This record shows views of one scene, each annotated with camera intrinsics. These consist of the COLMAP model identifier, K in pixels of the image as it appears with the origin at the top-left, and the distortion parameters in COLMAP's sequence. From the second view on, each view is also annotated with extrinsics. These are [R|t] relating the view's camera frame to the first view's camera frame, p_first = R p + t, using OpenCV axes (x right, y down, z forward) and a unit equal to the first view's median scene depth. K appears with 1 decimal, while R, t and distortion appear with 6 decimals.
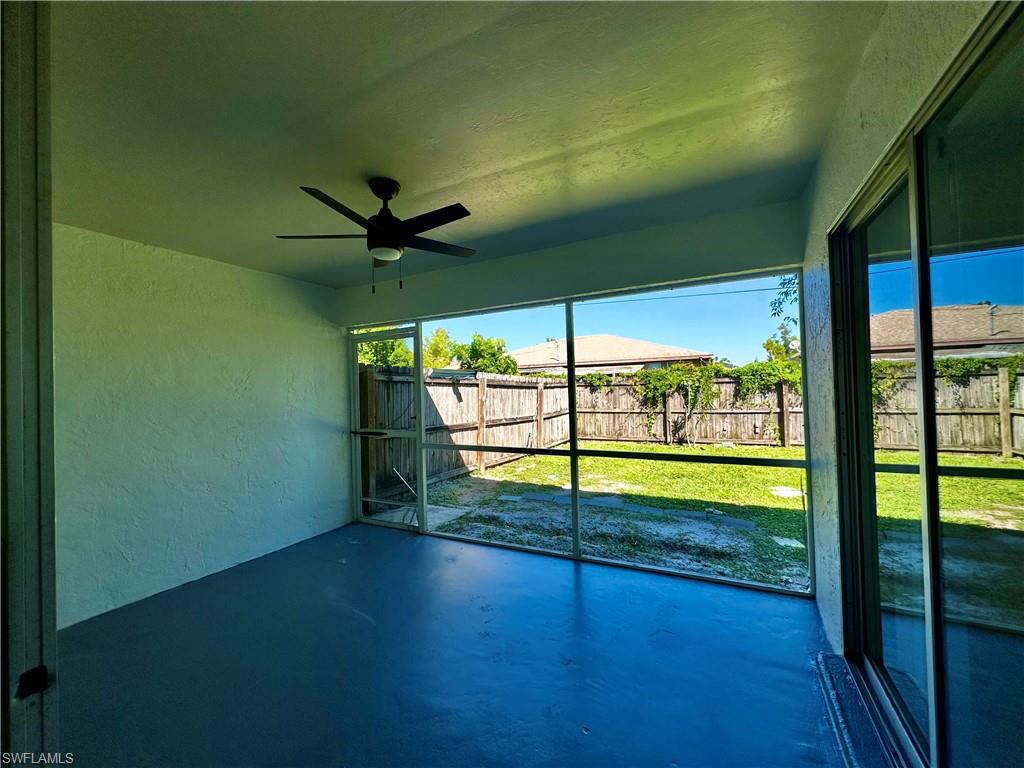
lens RADIAL K [[410.7, 0, 511.0], [0, 410.7, 383.6], [0, 0, 1]] dist [-0.001042, 0.000250]
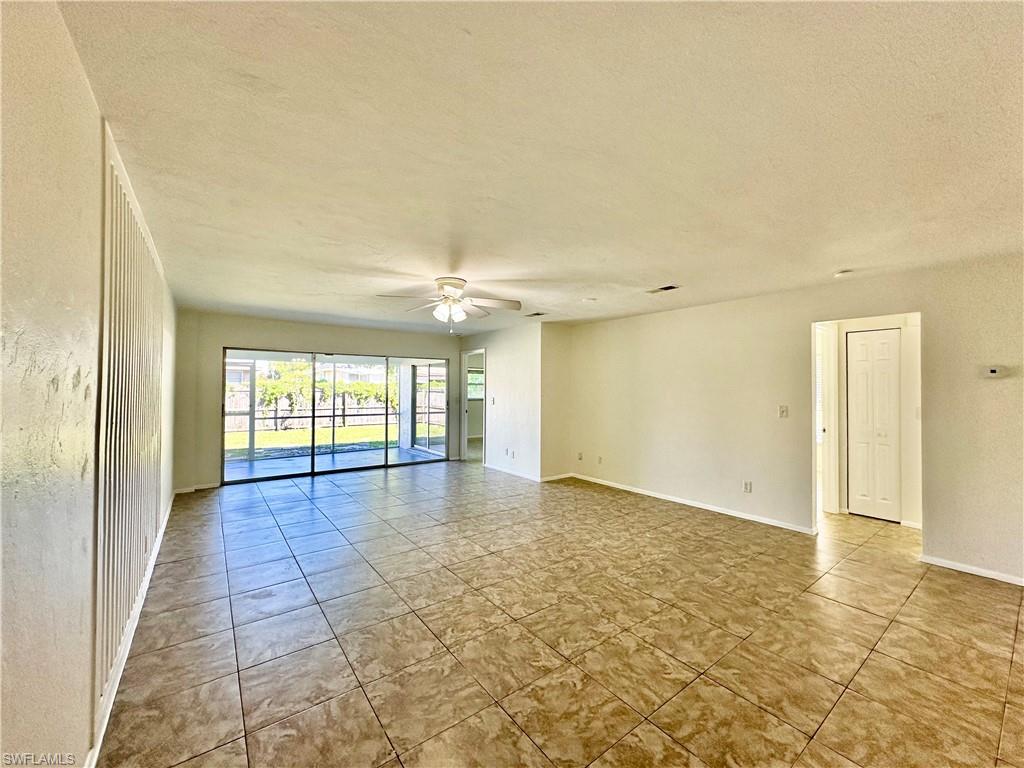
lens RADIAL K [[410.7, 0, 509.5], [0, 410.7, 383.9], [0, 0, 1]] dist [-0.001042, 0.000250]
pose [[0.440319, 0.040334, 0.896935, -0.649223], [-0.029305, 0.999104, -0.030542, -0.004804], [-0.897363, -0.012836, 0.441106, -0.467859]]
